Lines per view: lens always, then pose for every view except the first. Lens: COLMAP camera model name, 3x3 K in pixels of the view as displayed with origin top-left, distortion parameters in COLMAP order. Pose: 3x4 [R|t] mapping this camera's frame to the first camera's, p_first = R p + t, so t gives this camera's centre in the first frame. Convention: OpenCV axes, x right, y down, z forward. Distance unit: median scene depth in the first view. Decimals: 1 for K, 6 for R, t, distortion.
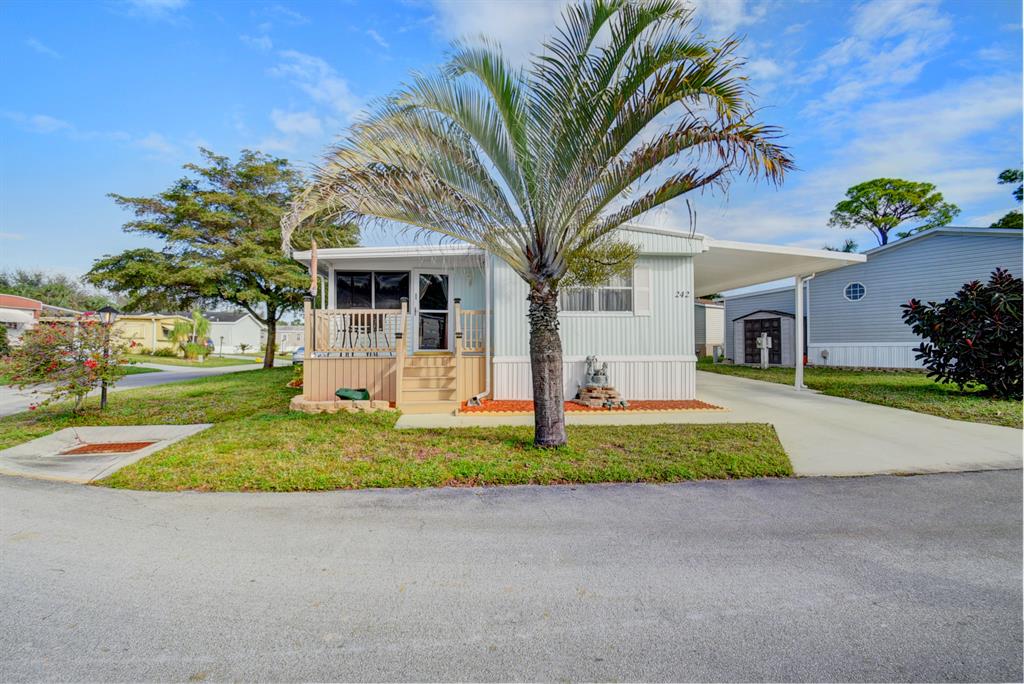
lens RADIAL K [[455.5, 0, 513.5], [0, 455.5, 344.3], [0, 0, 1]] dist [-0.000230, -0.005557]
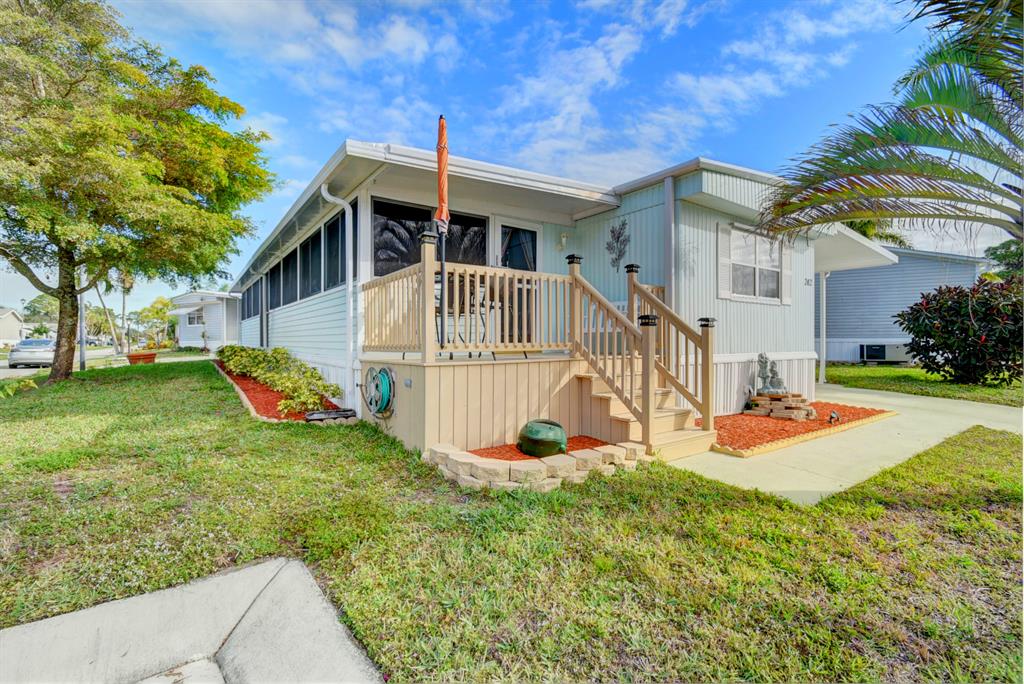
lens RADIAL K [[455.5, 0, 509.6], [0, 455.5, 340.5], [0, 0, 1]] dist [-0.000230, -0.005557]
pose [[0.889542, 0.004508, 0.456831, -0.540662], [-0.007561, 0.999960, 0.004855, 0.002477], [-0.456791, -0.007773, 0.889540, 0.494042]]
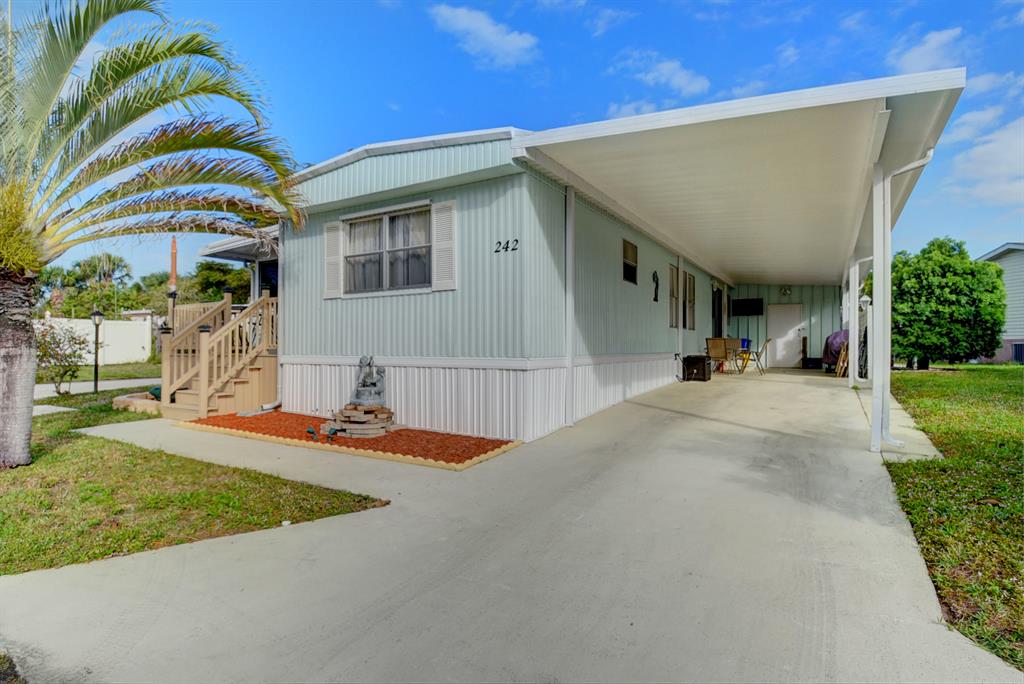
lens RADIAL K [[520.1, 0, 512.8], [0, 520.1, 344.1], [0, 0, 1]] dist [-0.003434, -0.000125]
pose [[0.778289, -0.005005, -0.627886, 0.779050], [-0.001948, 0.999944, -0.010386, 0.014991], [0.627903, 0.009306, 0.778236, 0.527795]]
